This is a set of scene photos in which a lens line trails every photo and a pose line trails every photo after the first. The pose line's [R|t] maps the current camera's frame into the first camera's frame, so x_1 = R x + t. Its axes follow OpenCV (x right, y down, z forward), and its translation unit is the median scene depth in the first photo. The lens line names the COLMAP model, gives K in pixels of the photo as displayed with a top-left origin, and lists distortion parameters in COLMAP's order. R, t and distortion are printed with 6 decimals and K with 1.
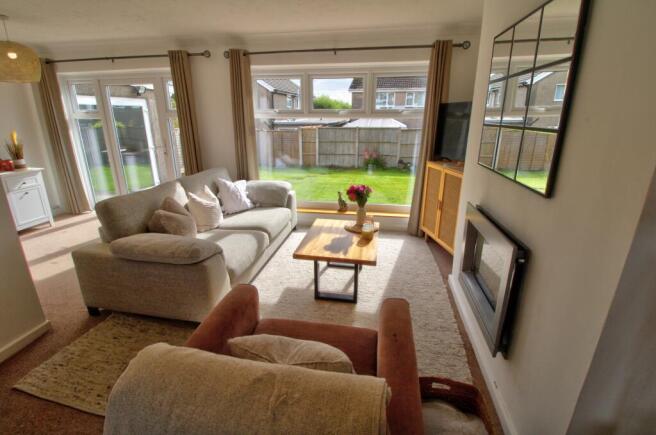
lens RADIAL K [[305.3, 0, 326.1], [0, 305.3, 210.3], [0, 0, 1]] dist [0.001839, -0.016071]
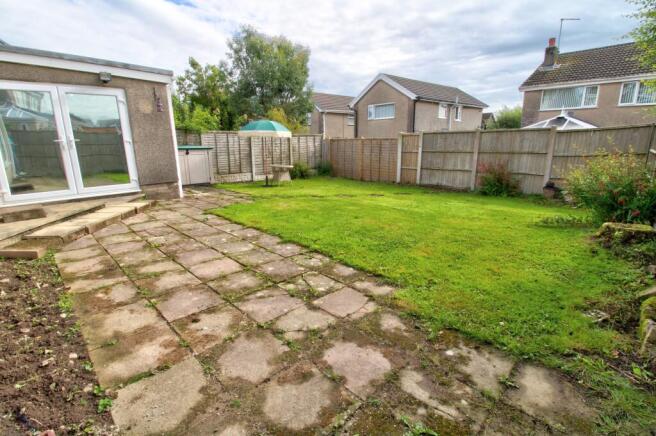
lens RADIAL K [[305.6, 0, 322.3], [0, 305.6, 215.3], [0, 0, 1]] dist [0.001789, -0.016824]
pose [[0.809432, 0.125773, -0.573586, 0.662848], [-0.158229, 0.987379, -0.006781, -0.088085], [0.565494, 0.096247, 0.819117, 0.806162]]
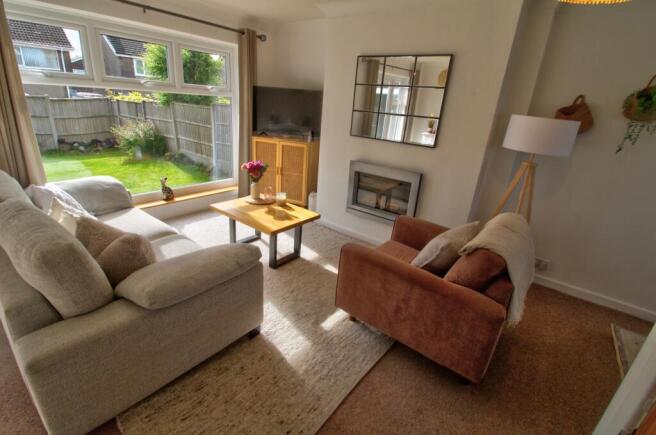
lens RADIAL K [[305.6, 0, 322.3], [0, 305.6, 214.8], [0, 0, 1]] dist [0.001789, -0.016824]
pose [[0.462144, -0.273125, 0.843698, -0.427804], [0.186742, 0.960030, 0.208494, -0.047962], [-0.866920, 0.061199, 0.494676, 0.152590]]
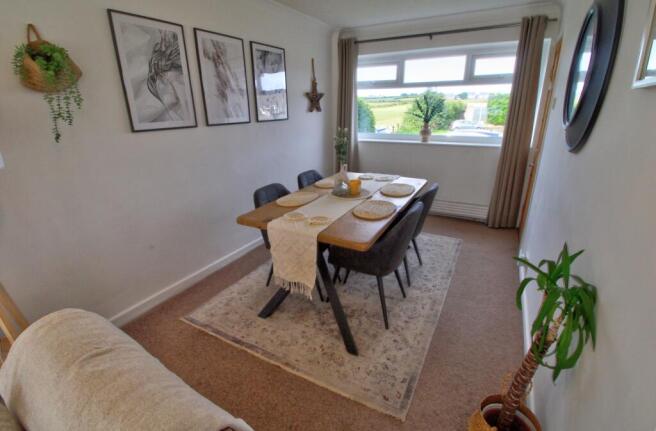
lens RADIAL K [[311.6, 0, 328.0], [0, 311.6, 215.5], [0, 0, 1]] dist [-0.029179, -0.000214]
pose [[-0.947858, -0.094864, 0.304247, -0.187959], [0.108141, 0.802289, 0.587059, -0.052000], [-0.299785, 0.589350, -0.750197, 0.181180]]
